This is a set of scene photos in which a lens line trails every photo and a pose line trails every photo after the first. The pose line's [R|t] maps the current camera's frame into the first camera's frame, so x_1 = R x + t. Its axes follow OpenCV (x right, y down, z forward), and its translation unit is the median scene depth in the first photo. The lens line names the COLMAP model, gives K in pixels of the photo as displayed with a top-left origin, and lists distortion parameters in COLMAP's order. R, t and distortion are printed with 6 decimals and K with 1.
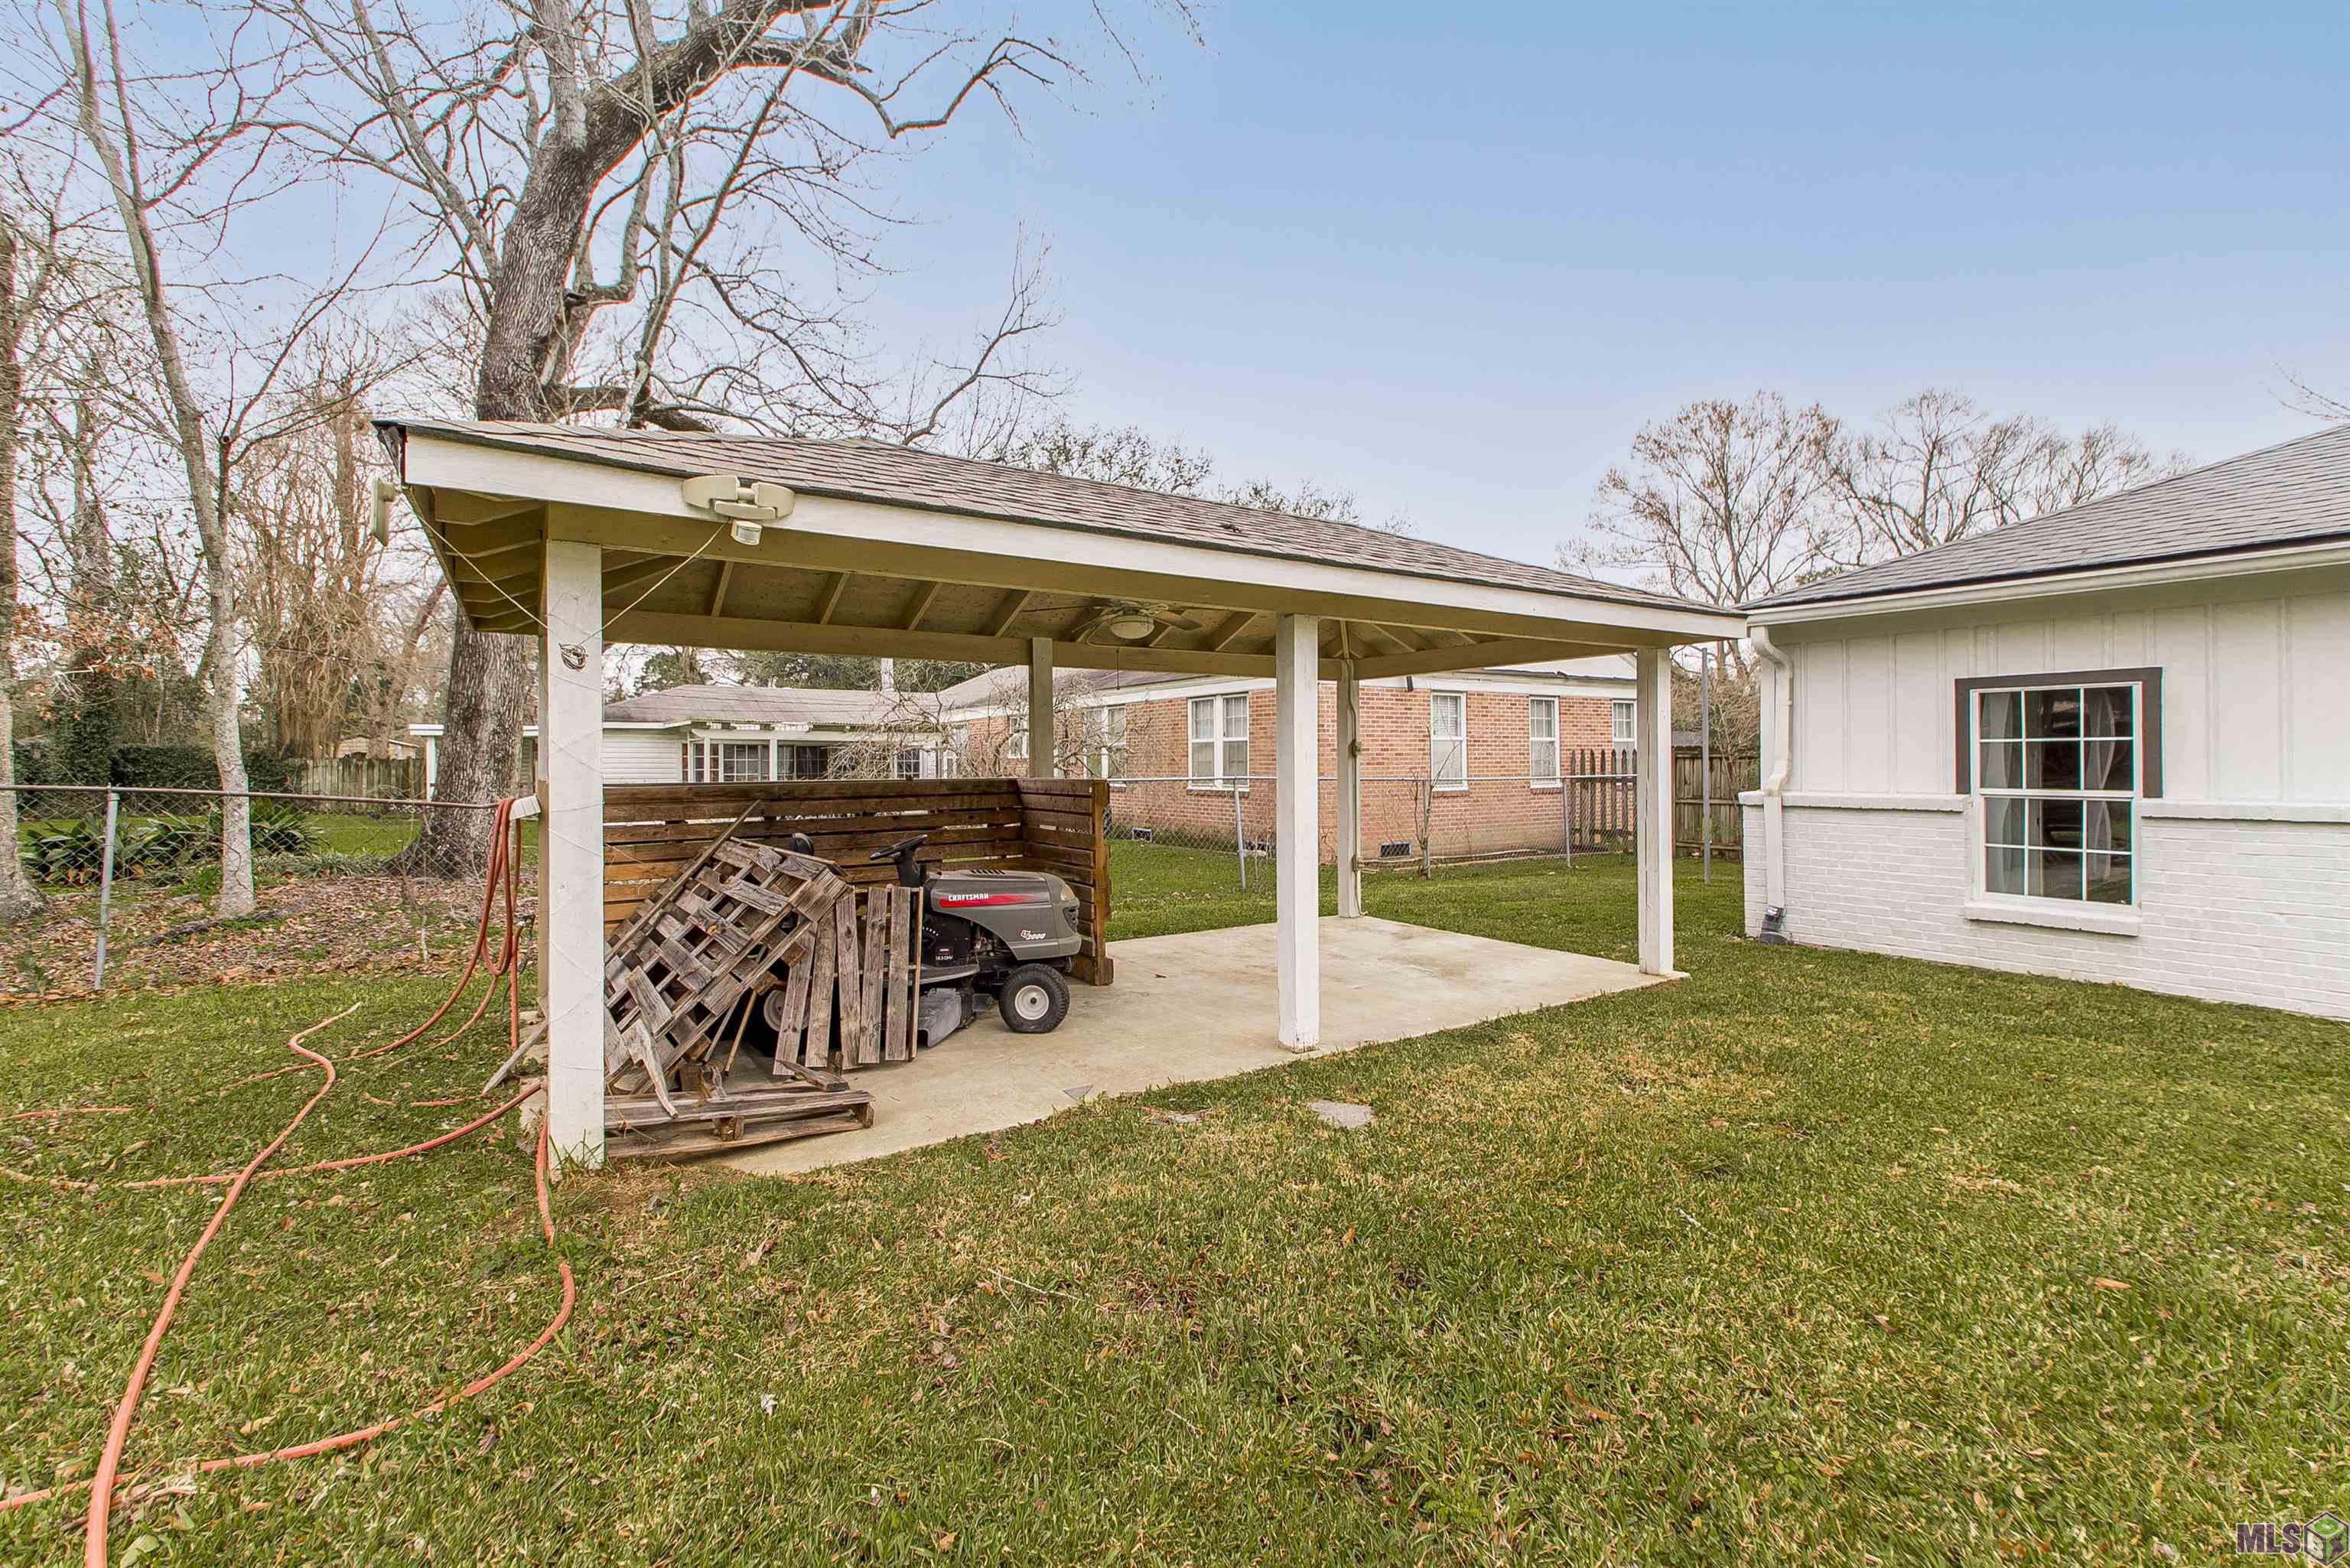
lens RADIAL K [[1040.8, 0, 1175.3], [0, 1040.8, 770.5], [0, 0, 1]] dist [0.004282, 0.000069]
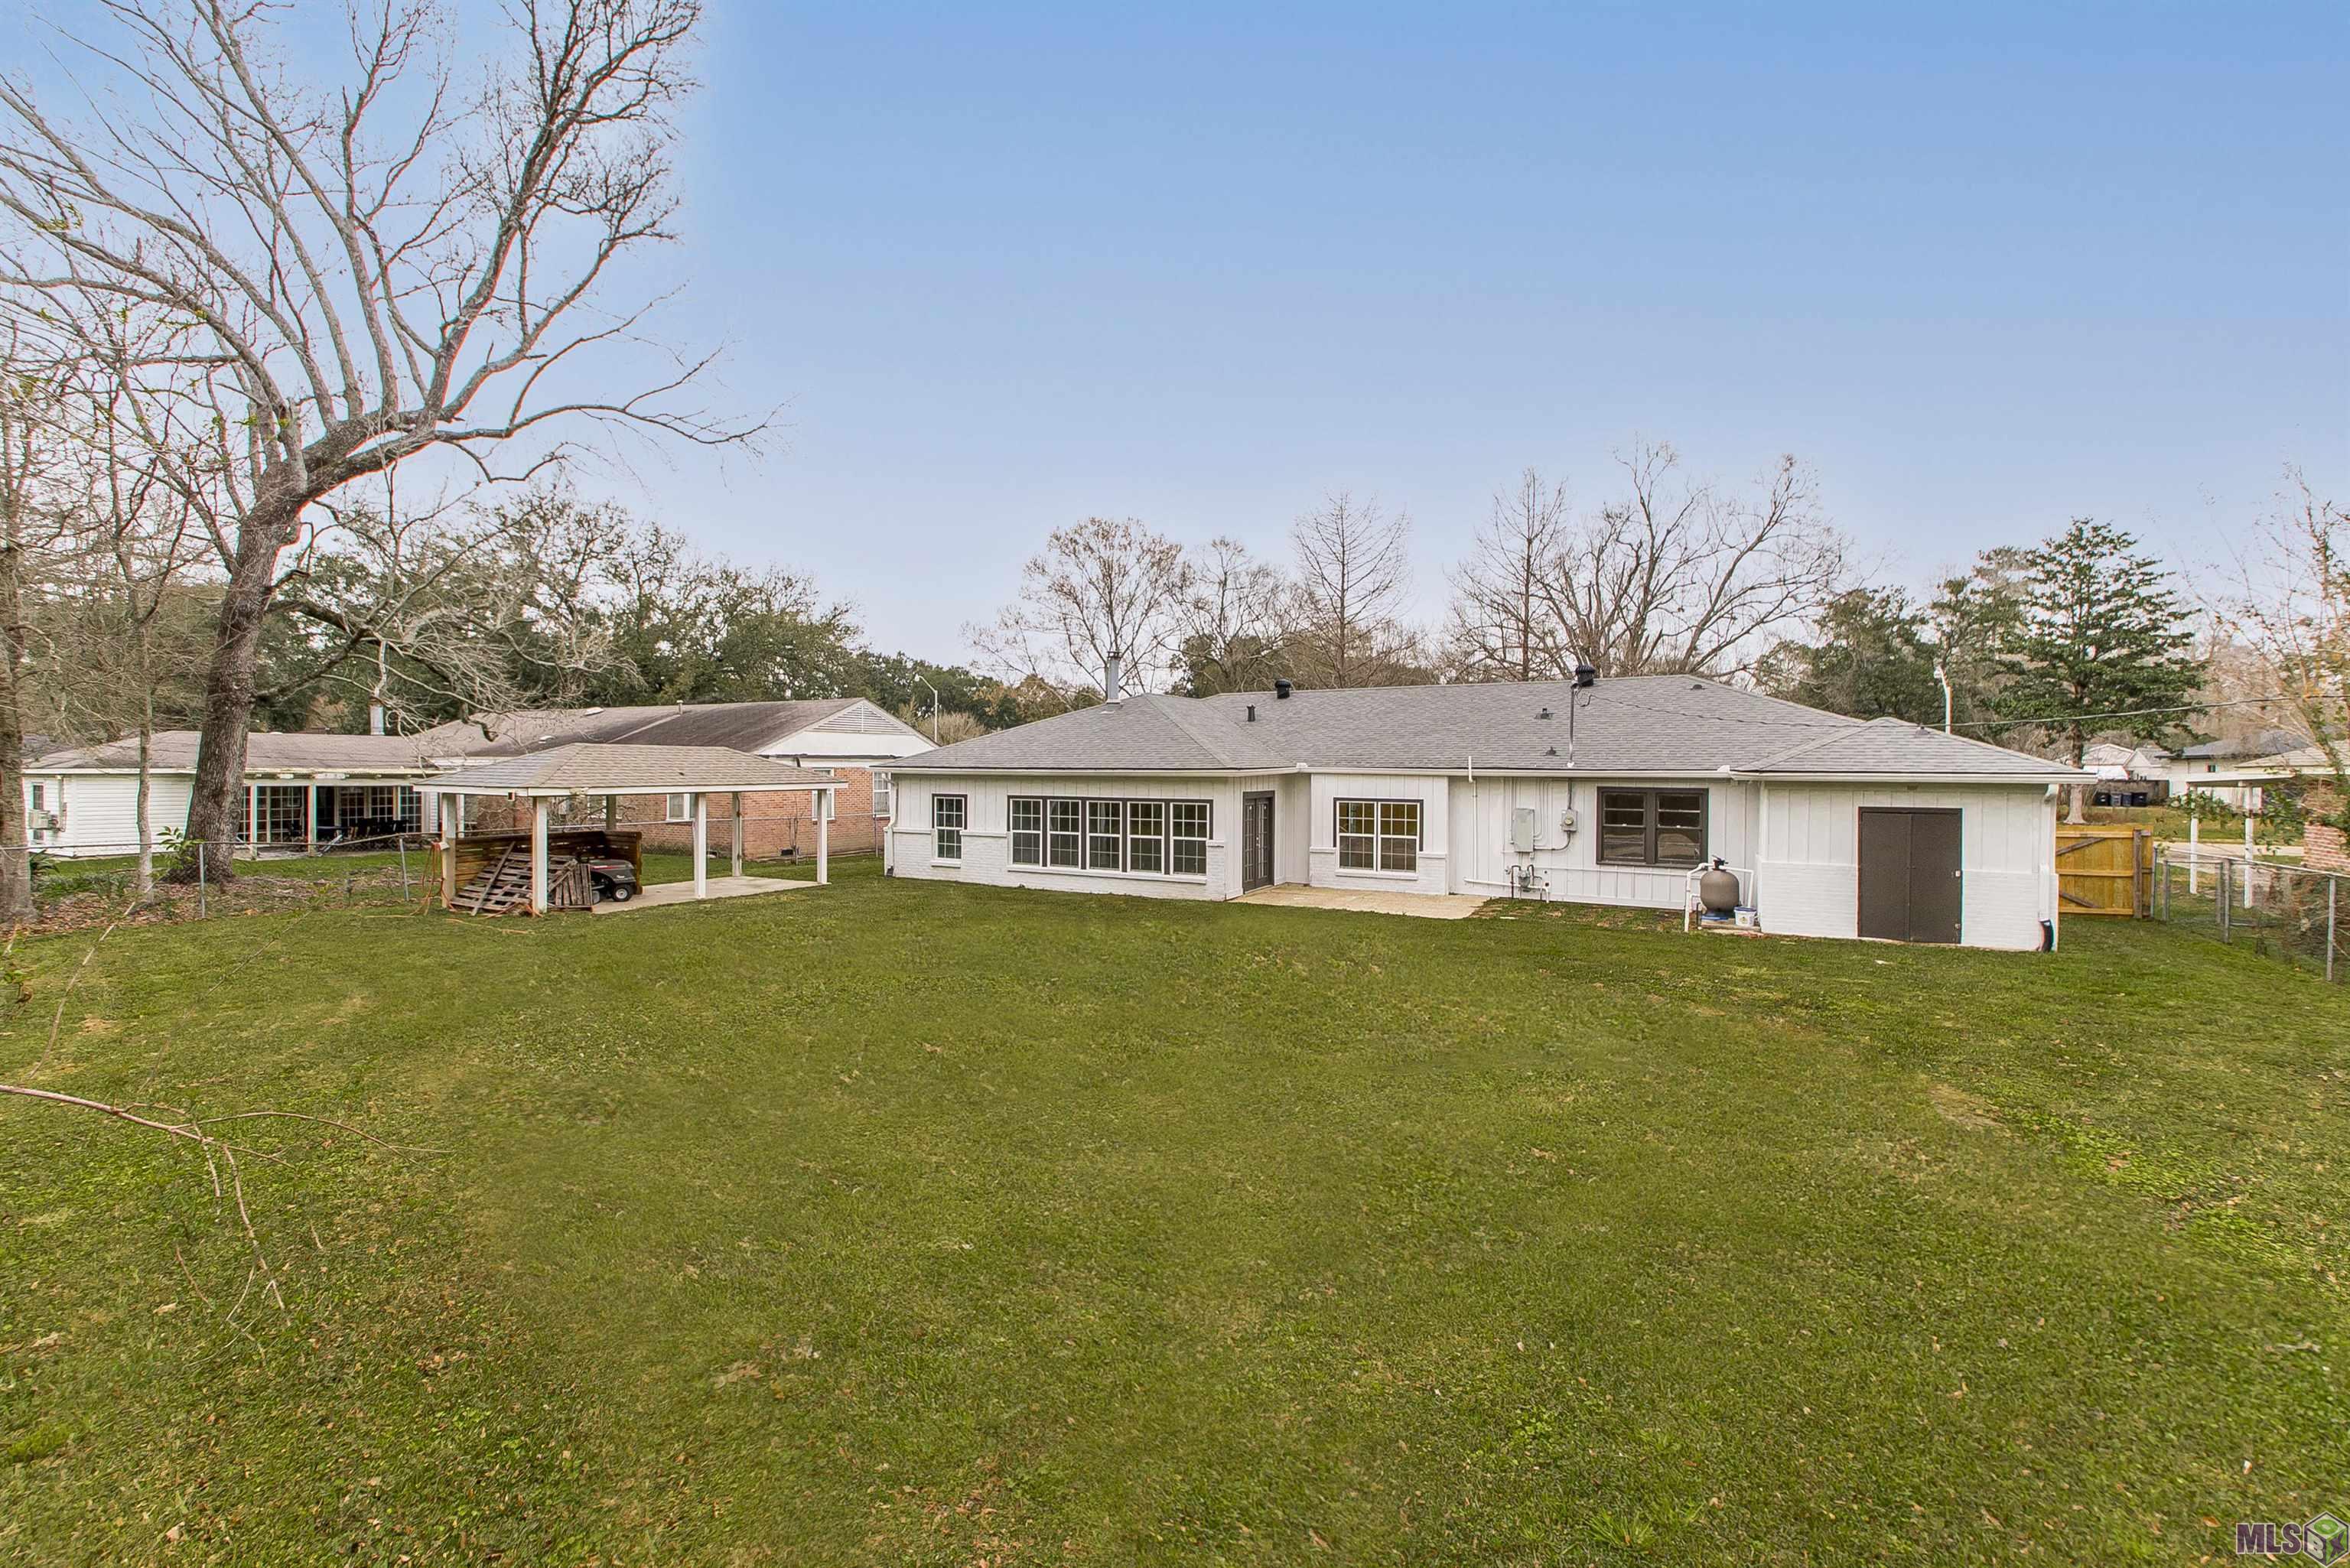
lens RADIAL K [[1040.8, 0, 1195.7], [0, 1040.8, 789.3], [0, 0, 1]] dist [0.004282, 0.000069]
pose [[0.885665, -0.003316, 0.464314, -0.035806], [-0.001080, 0.999957, 0.009203, -0.134147], [-0.464324, -0.008652, 0.885623, -2.323378]]
